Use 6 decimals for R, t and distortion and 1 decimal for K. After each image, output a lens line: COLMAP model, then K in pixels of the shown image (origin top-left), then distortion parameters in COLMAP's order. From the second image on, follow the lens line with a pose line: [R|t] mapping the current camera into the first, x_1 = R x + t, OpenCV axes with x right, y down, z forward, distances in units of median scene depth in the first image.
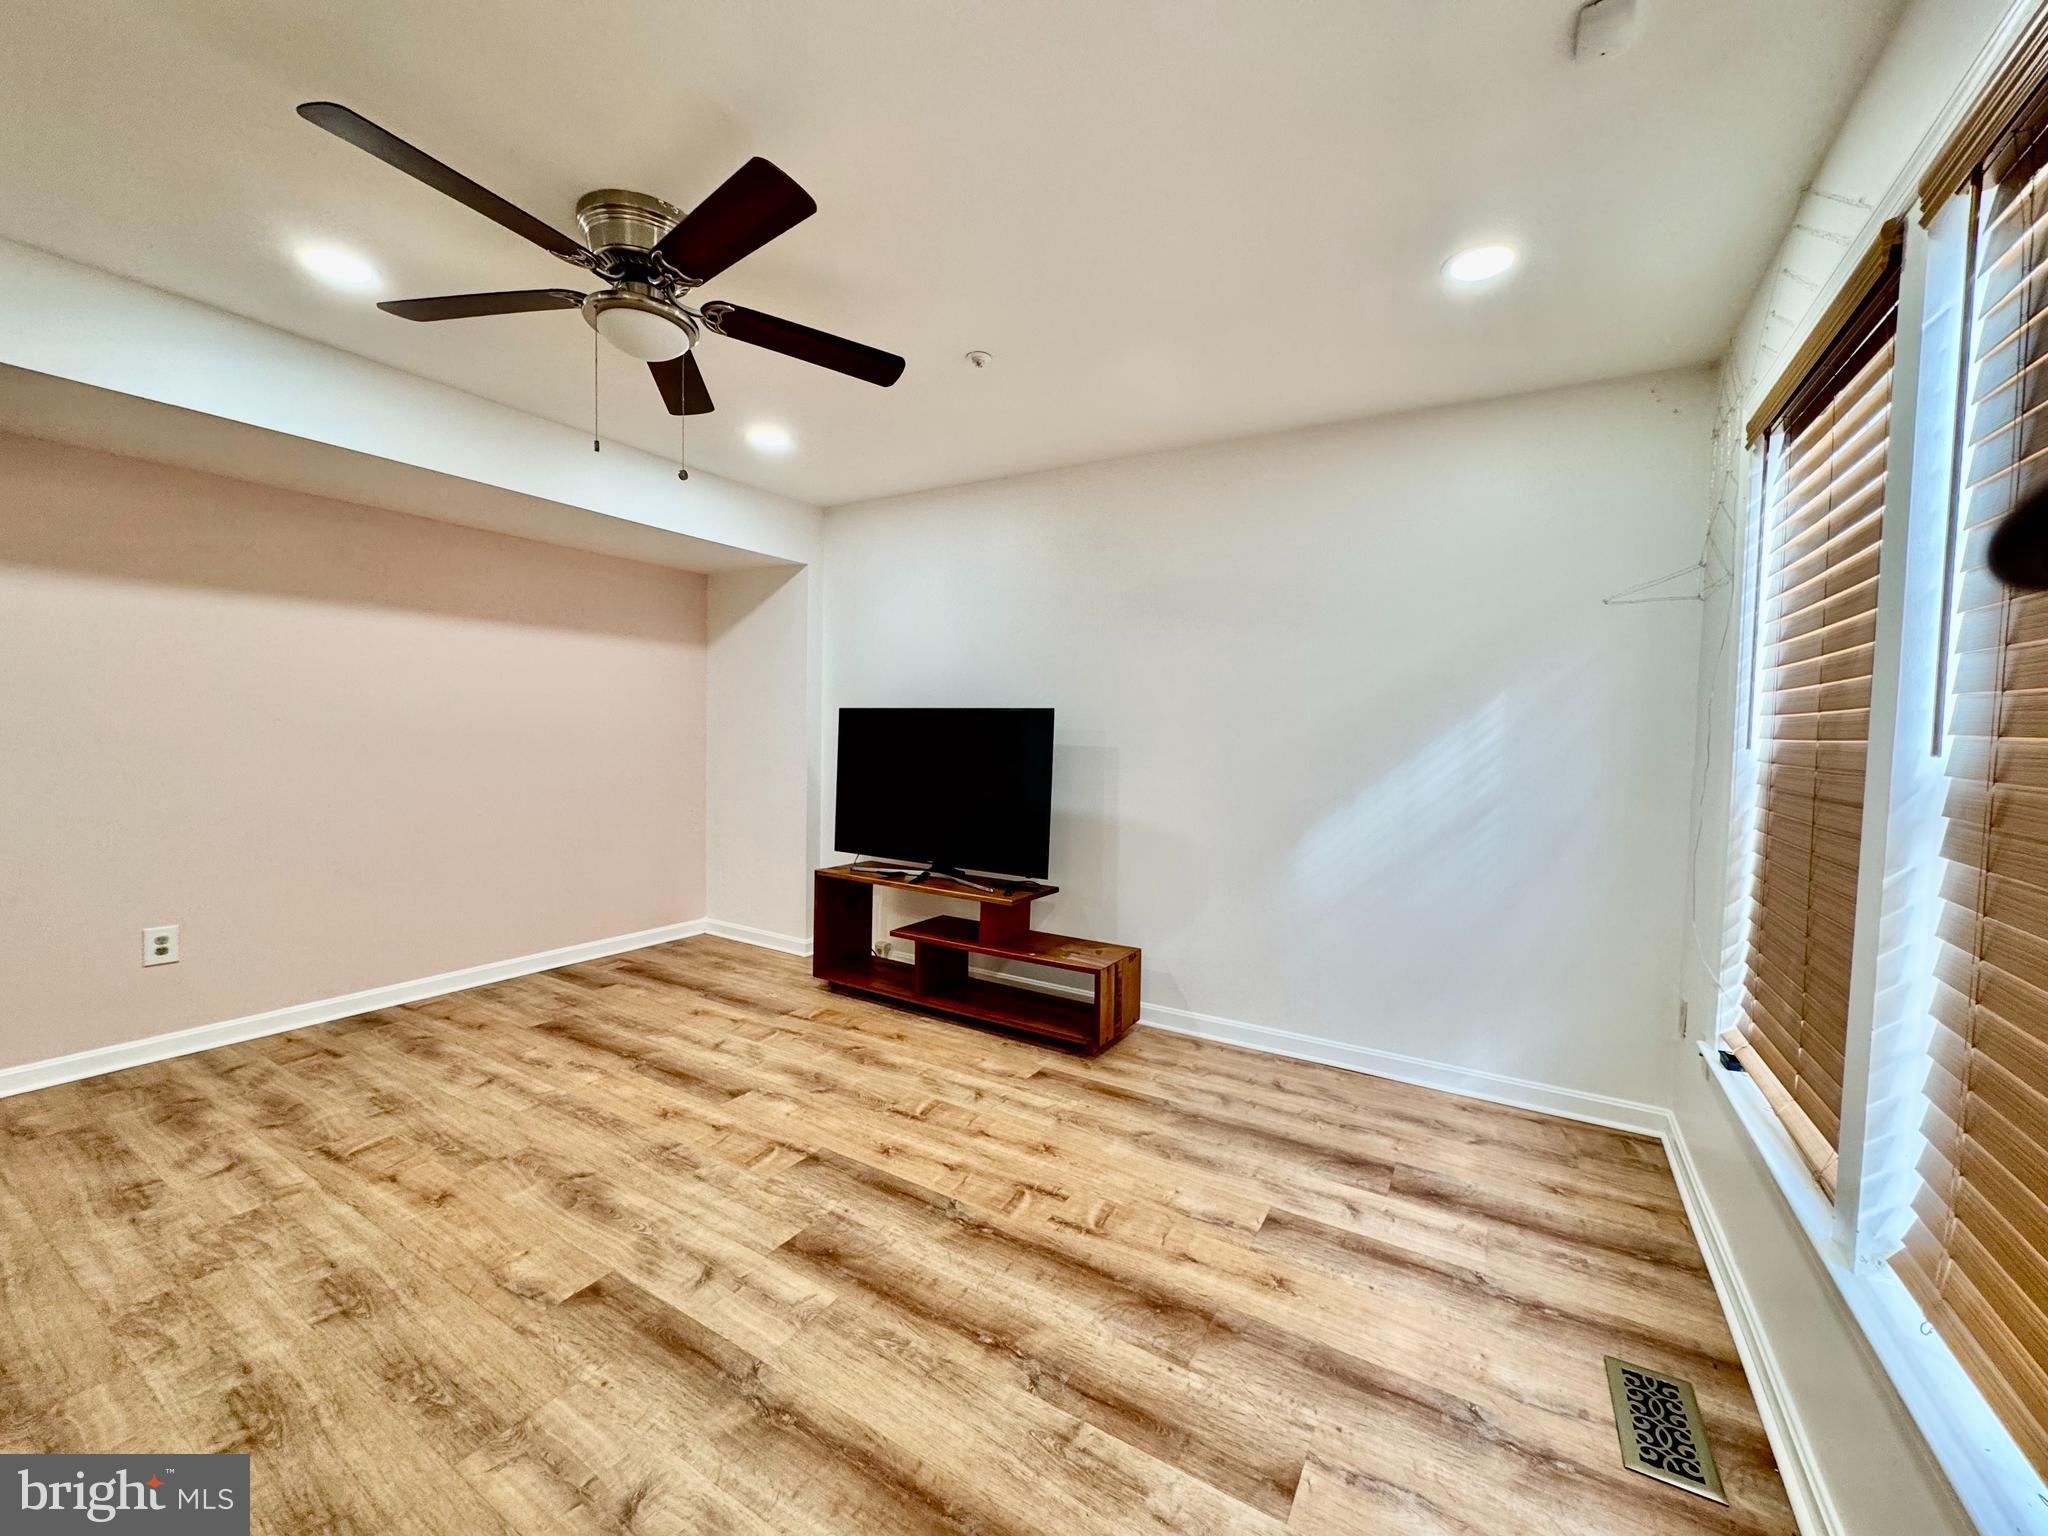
lens RADIAL K [[812.5, 0, 1017.9], [0, 812.5, 768.6], [0, 0, 1]] dist [-0.001824, 0.000913]
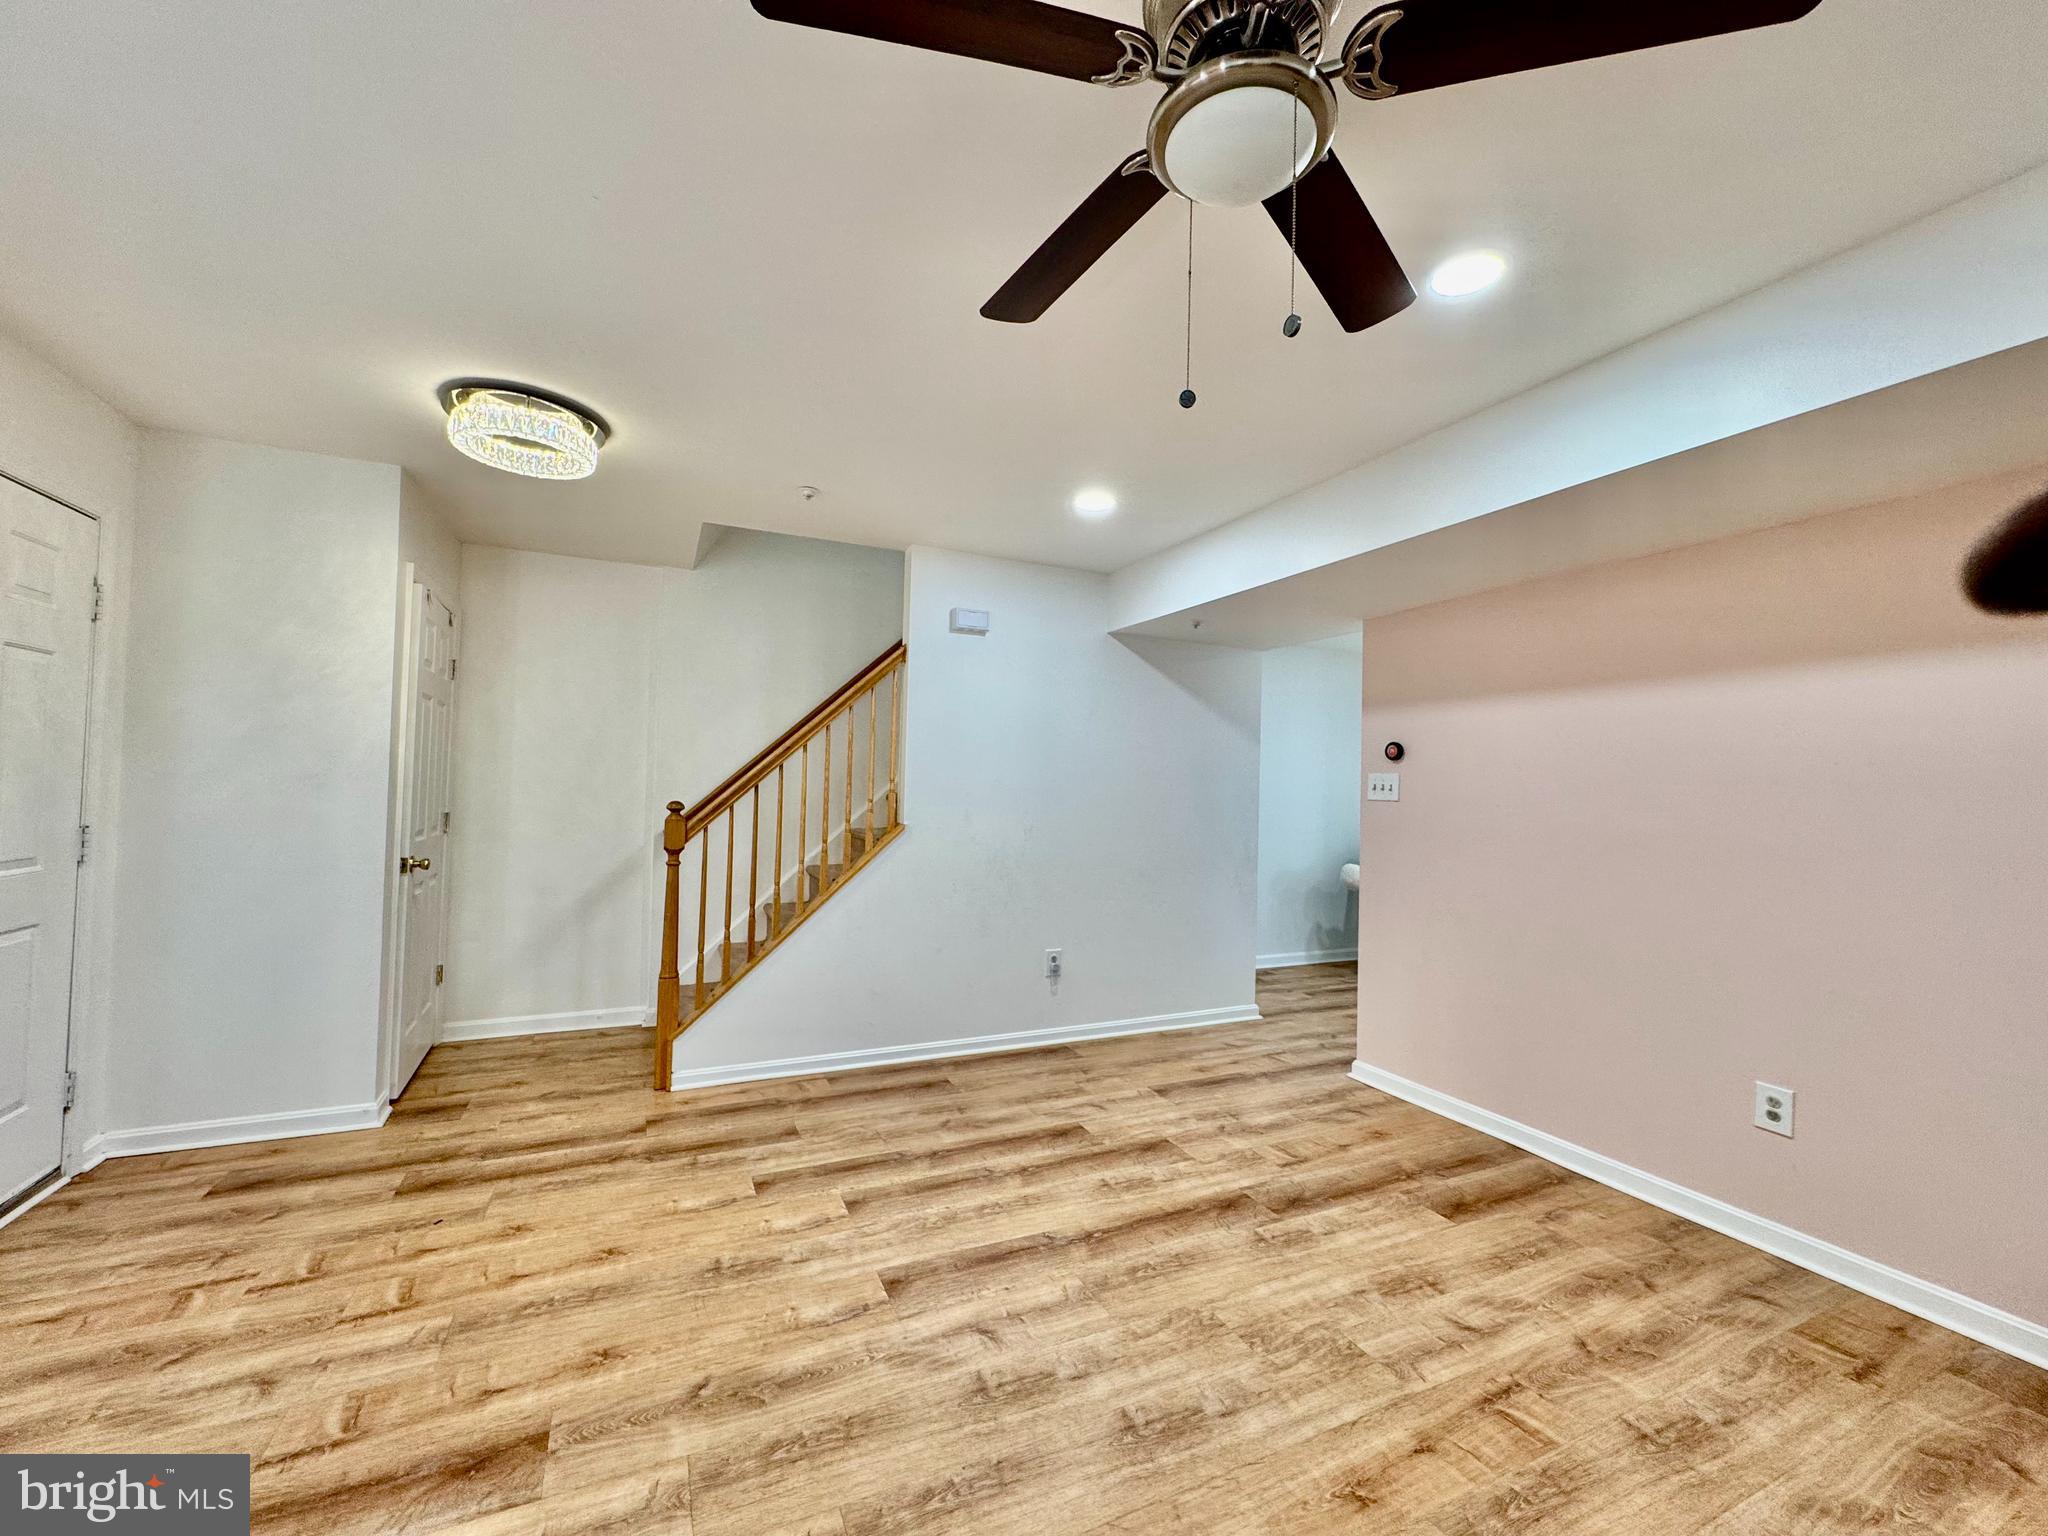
lens RADIAL K [[812.5, 0, 1024.4], [0, 812.5, 768.1], [0, 0, 1]] dist [-0.001824, 0.000913]
pose [[-0.549526, -0.059881, -0.833328, 0.064640], [-0.073950, 0.997000, -0.022877, -0.056605], [0.832197, 0.049053, -0.552305, 0.954192]]
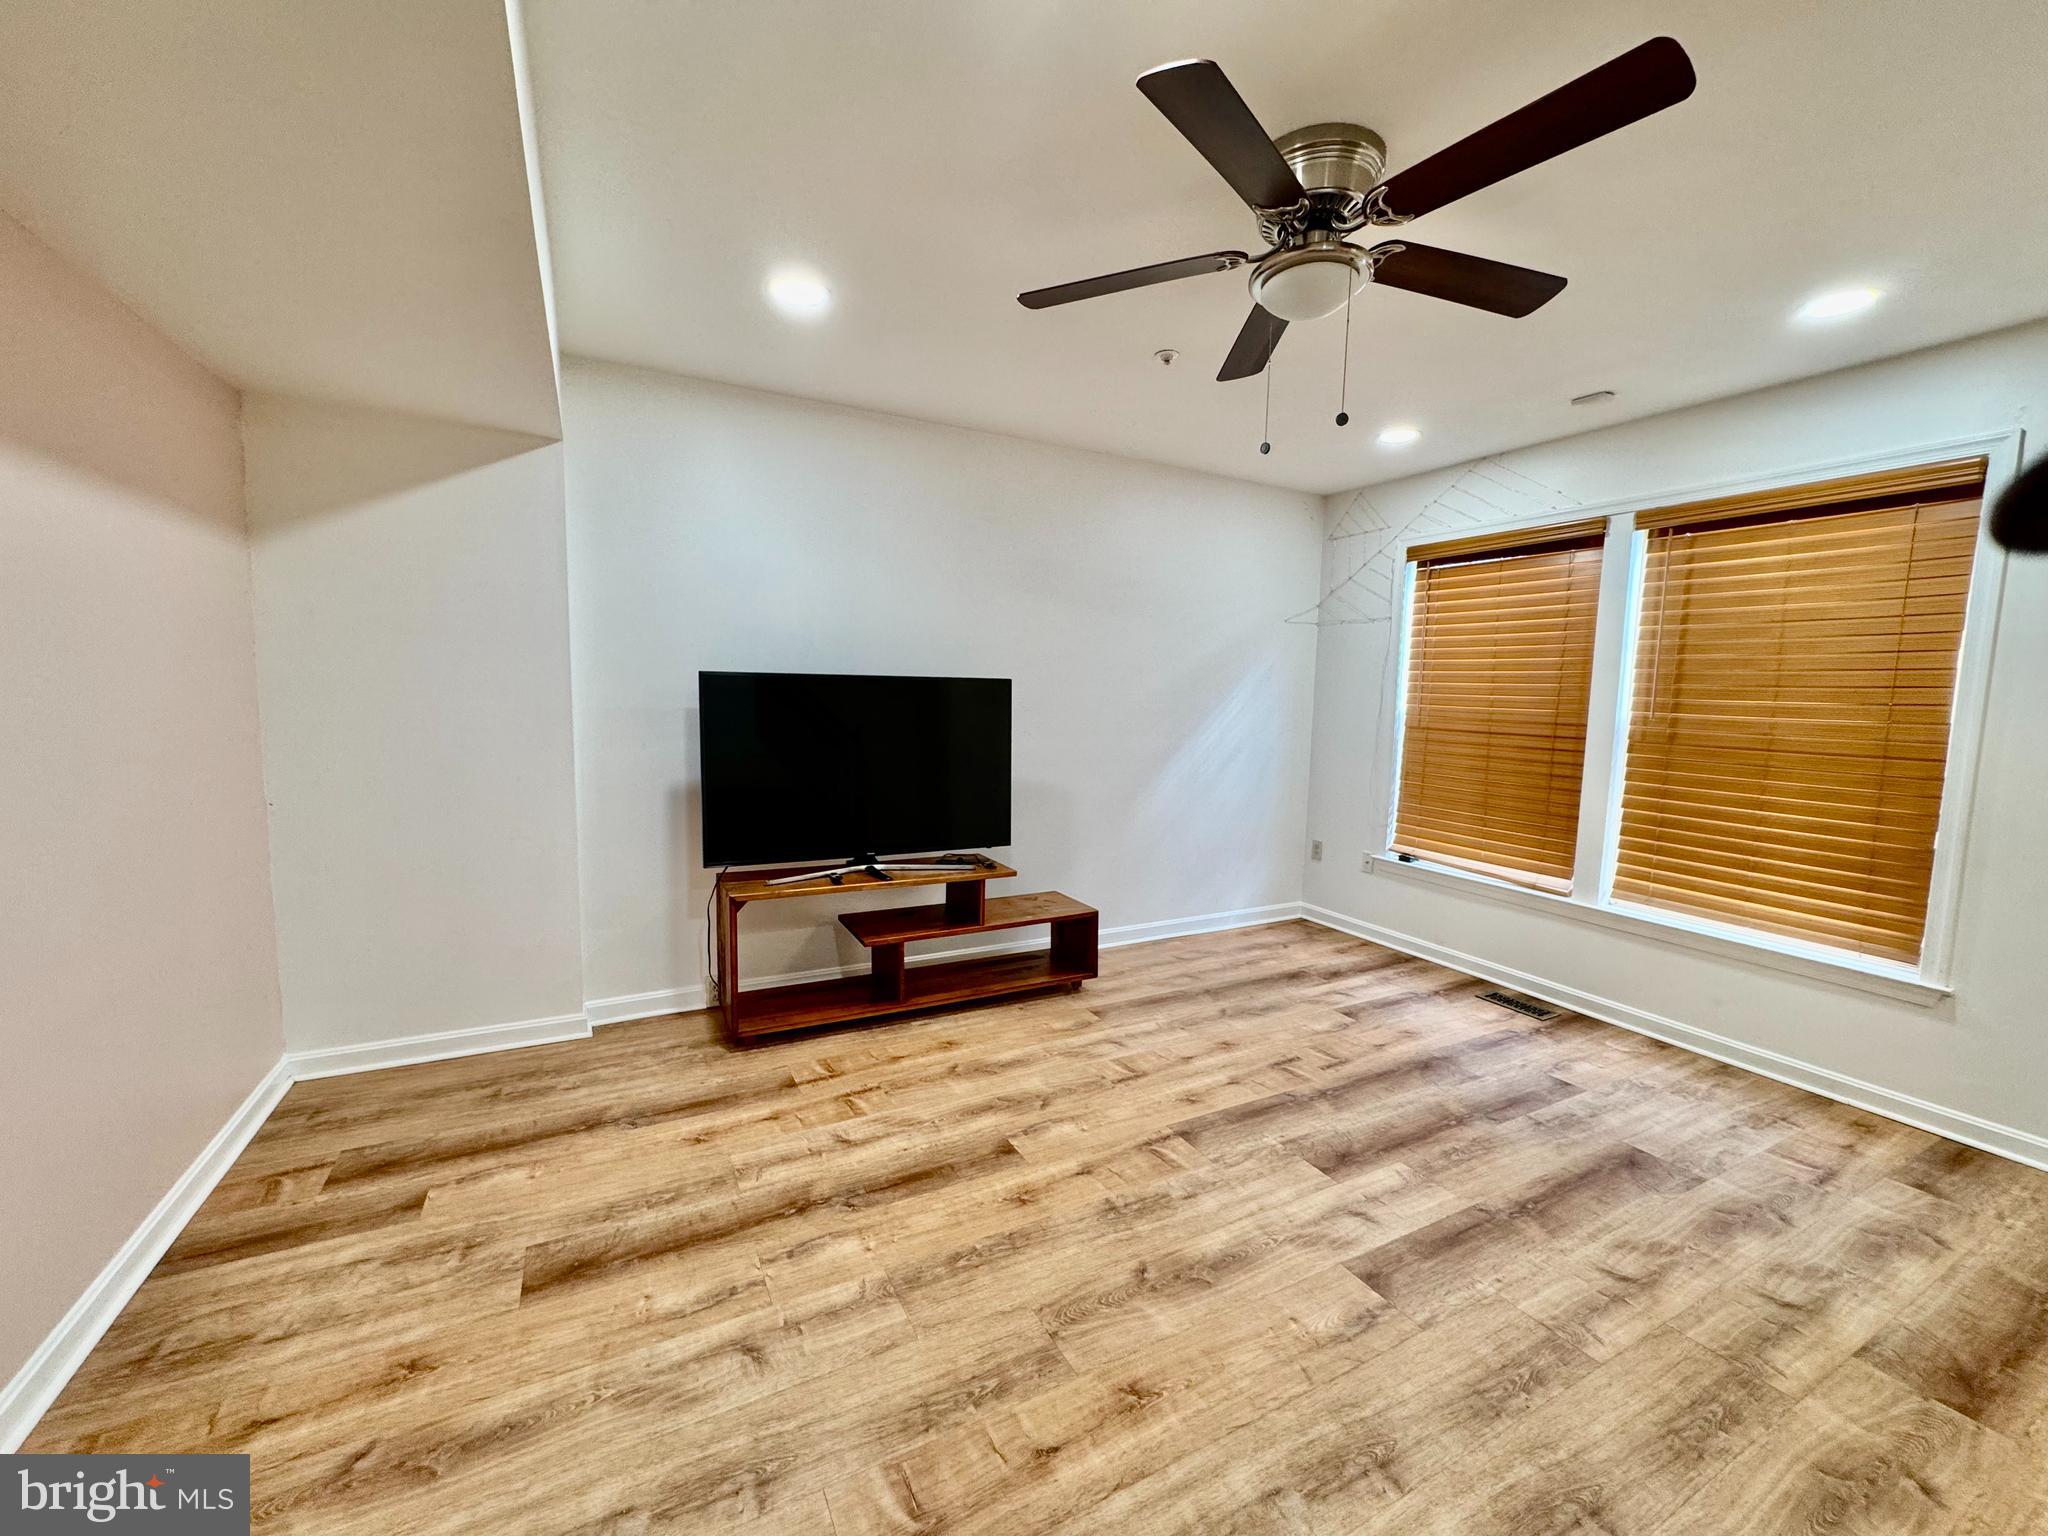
lens RADIAL K [[812.5, 0, 1023.8], [0, 812.5, 766.1], [0, 0, 1]] dist [-0.001824, 0.000913]
pose [[0.514424, -0.093433, 0.852431, -1.132416], [0.027156, 0.995323, 0.092707, -0.082496], [-0.857106, -0.024542, 0.514555, 0.621511]]
